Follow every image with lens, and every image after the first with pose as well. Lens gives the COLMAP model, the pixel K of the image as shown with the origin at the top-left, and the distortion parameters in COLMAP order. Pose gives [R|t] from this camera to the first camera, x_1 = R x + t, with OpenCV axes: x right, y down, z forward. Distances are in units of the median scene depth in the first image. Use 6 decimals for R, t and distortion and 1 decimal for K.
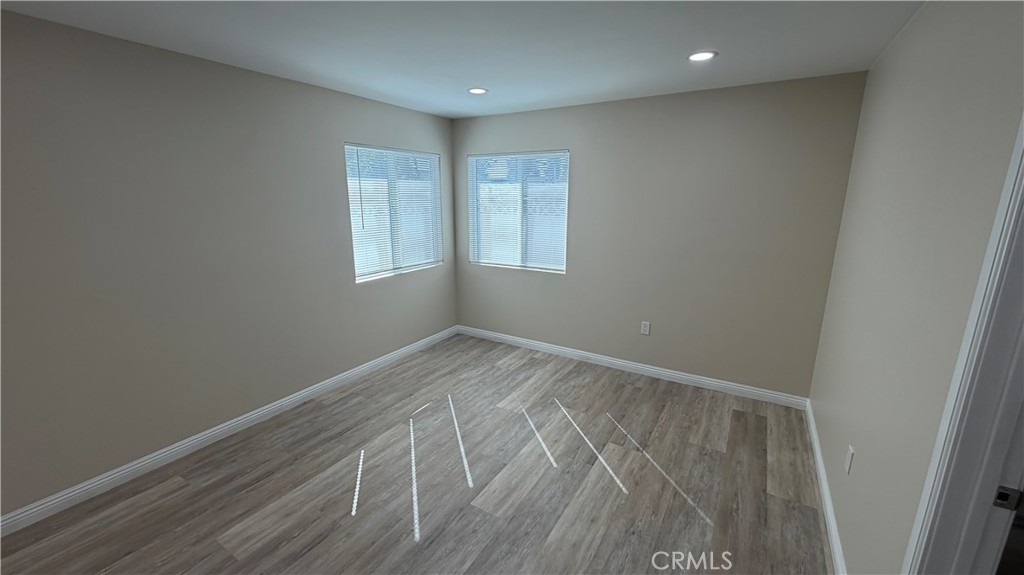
lens RADIAL K [[409.1, 0, 513.1], [0, 409.1, 286.4], [0, 0, 1]] dist [0.000187, -0.000167]
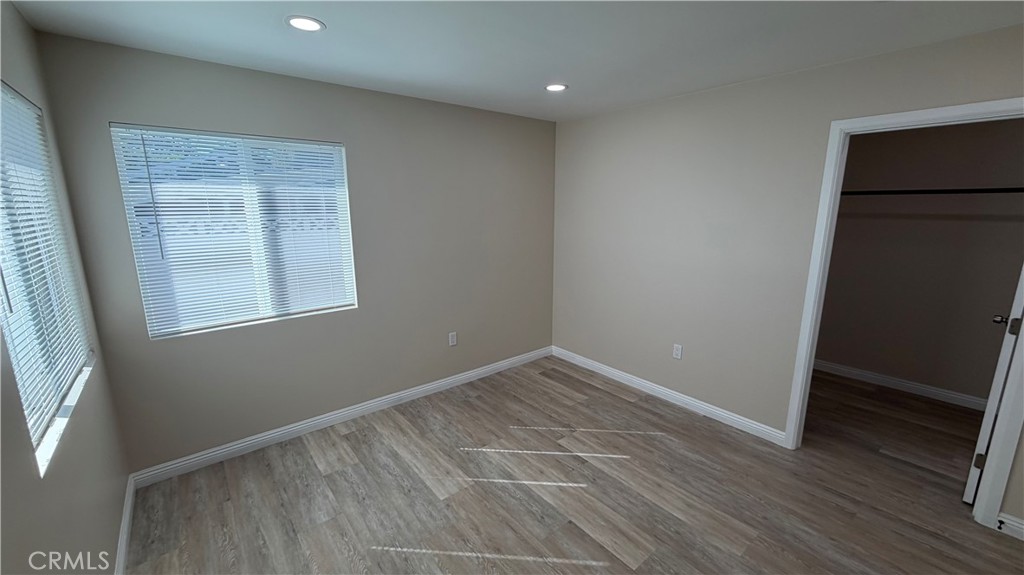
lens RADIAL K [[409.1, 0, 512.3], [0, 409.1, 286.7], [0, 0, 1]] dist [0.000187, -0.000167]
pose [[0.331240, -0.192629, 0.923674, -0.530178], [0.208093, 0.969749, 0.127614, -0.118277], [-0.920314, 0.149939, 0.361305, 0.525208]]
